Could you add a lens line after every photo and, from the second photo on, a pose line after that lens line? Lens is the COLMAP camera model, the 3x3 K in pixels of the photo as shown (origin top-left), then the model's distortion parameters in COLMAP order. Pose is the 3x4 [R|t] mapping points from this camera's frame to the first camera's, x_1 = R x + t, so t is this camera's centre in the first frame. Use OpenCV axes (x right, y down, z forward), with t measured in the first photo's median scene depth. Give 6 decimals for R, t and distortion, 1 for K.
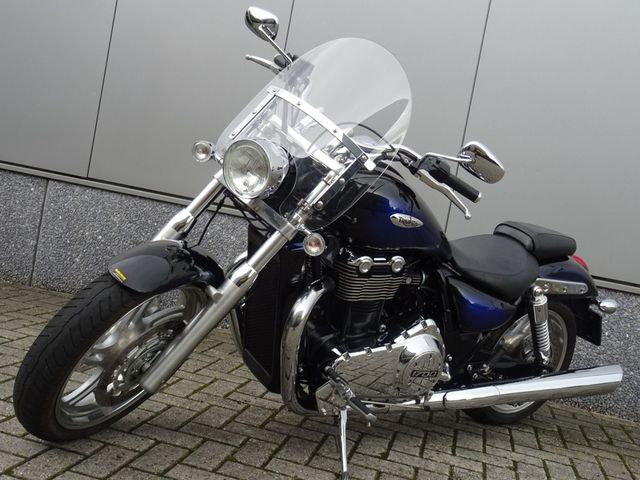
lens RADIAL K [[762.3, 0, 321.9], [0, 762.3, 240.7], [0, 0, 1]] dist [0.002821, 0.000000]
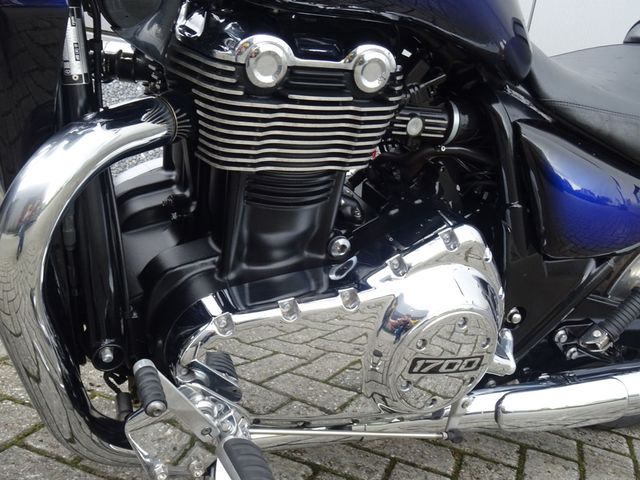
lens RADIAL K [[762.3, 0, 318.7], [0, 762.3, 237.6], [0, 0, 1]] dist [0.002821, 0.000000]
pose [[0.995708, 0.017727, -0.090837, 0.101427], [-0.006347, 0.992253, 0.124074, 0.060897], [0.092333, -0.122965, 0.988106, 0.605477]]
